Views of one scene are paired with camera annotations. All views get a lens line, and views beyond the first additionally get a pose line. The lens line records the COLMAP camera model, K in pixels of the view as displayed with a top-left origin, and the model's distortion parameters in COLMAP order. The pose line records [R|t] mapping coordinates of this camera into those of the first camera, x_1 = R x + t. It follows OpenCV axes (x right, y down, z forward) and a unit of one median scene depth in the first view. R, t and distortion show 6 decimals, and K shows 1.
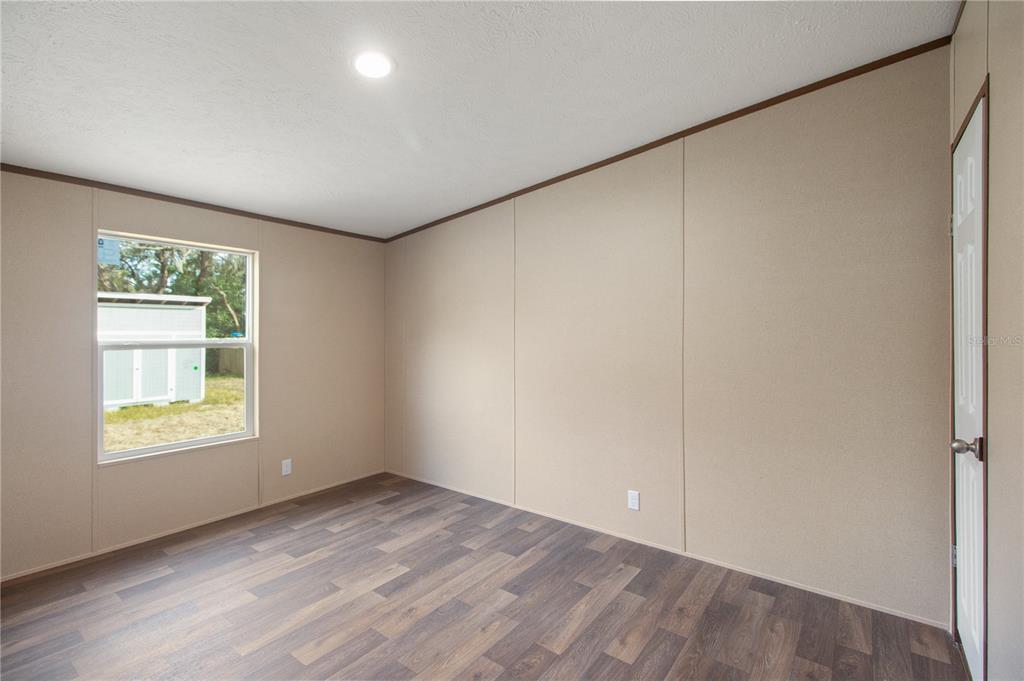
lens RADIAL K [[467.4, 0, 512.8], [0, 467.4, 335.2], [0, 0, 1]] dist [0.003776, -0.000638]
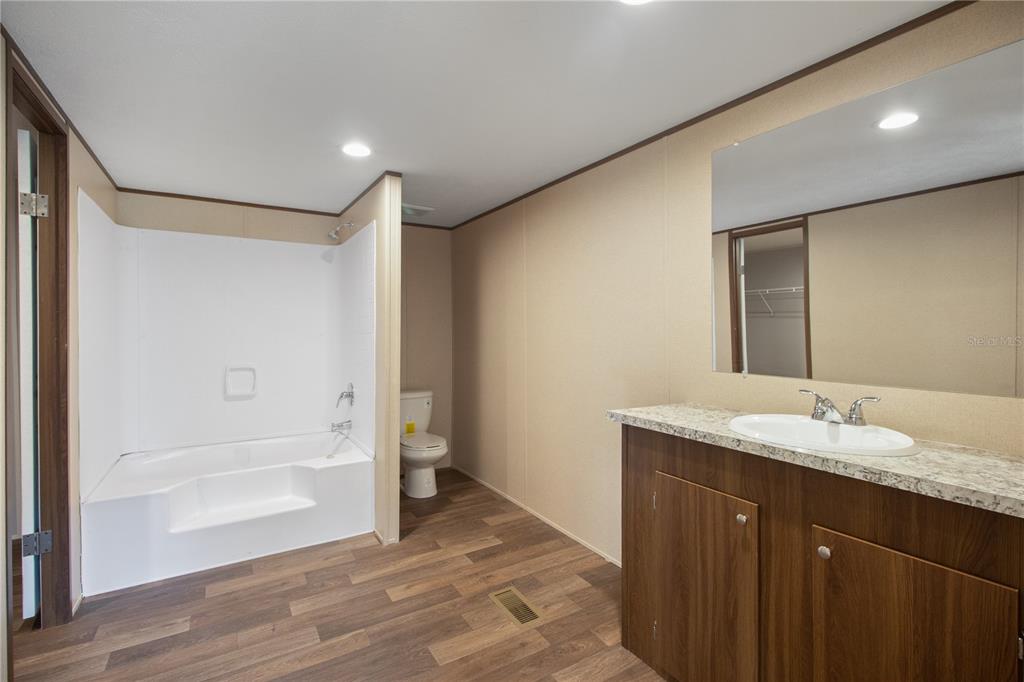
lens RADIAL K [[467.4, 0, 515.0], [0, 467.4, 339.2], [0, 0, 1]] dist [0.003776, -0.000638]
pose [[0.932007, 0.008179, -0.362347, 0.327346], [-0.000186, 0.999756, 0.022090, 0.001982], [0.362440, -0.020521, 0.931781, 0.004304]]
